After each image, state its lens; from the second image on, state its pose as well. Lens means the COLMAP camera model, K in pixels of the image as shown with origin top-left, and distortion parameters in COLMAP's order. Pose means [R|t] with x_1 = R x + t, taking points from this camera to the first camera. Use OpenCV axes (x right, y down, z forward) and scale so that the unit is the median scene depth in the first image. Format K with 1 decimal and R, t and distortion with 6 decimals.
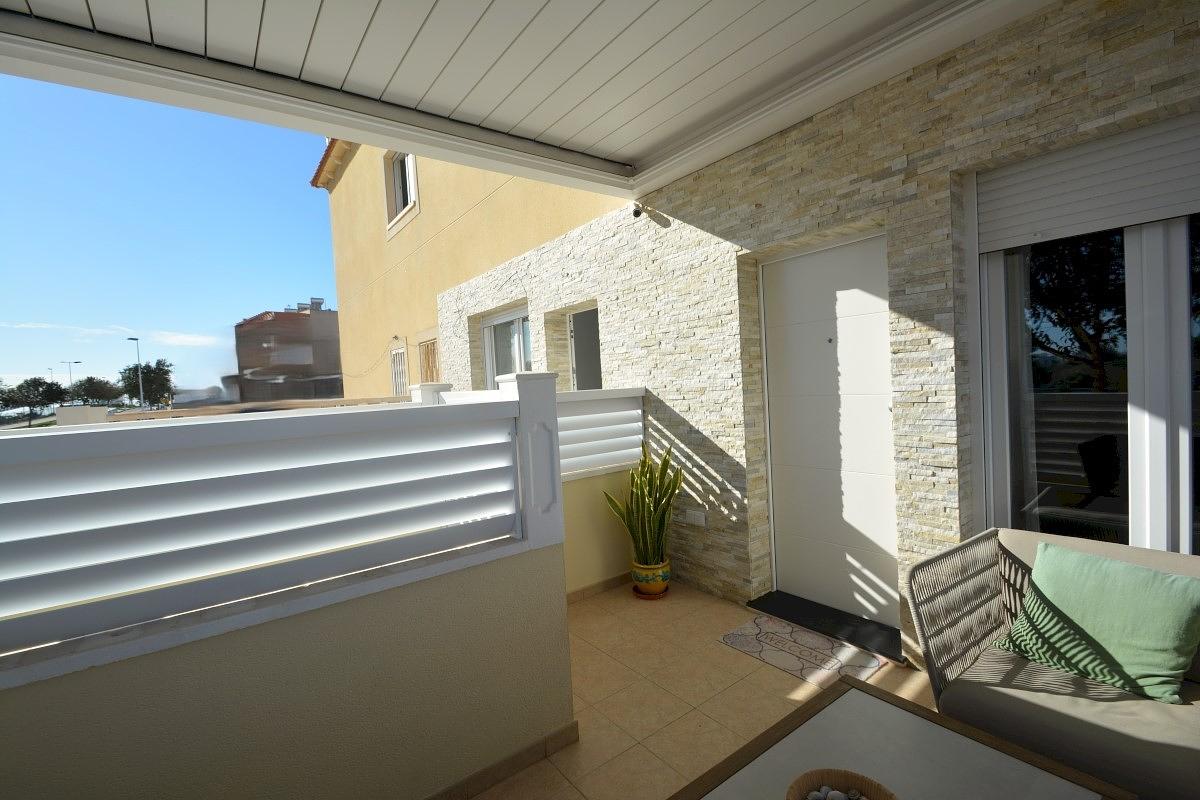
lens RADIAL K [[522.6, 0, 600.0], [0, 522.6, 400.0], [0, 0, 1]] dist [0.016147, -0.014705]
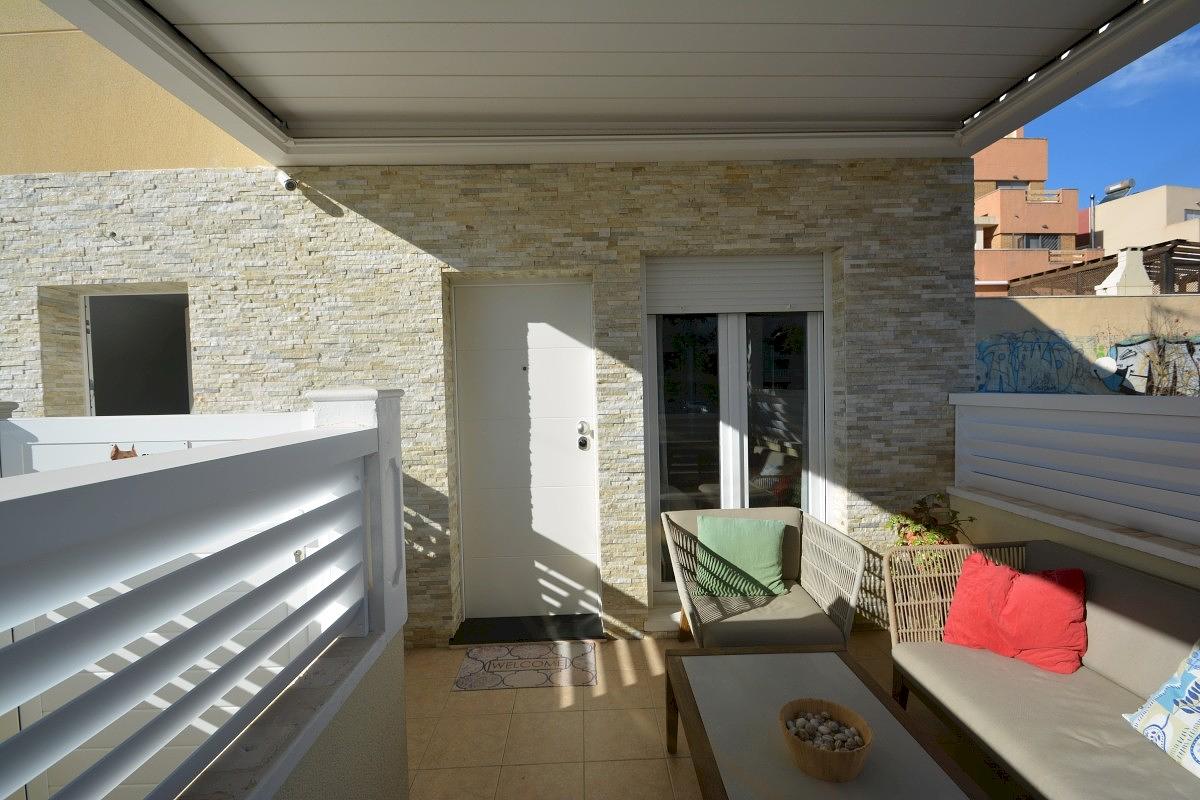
lens RADIAL K [[522.6, 0, 600.0], [0, 522.6, 400.0], [0, 0, 1]] dist [0.016147, -0.014705]
pose [[0.585868, 0.017612, 0.810215, -0.355793], [0.019680, 0.999160, -0.035950, -0.005411], [-0.810168, 0.037007, 0.585029, 0.237721]]
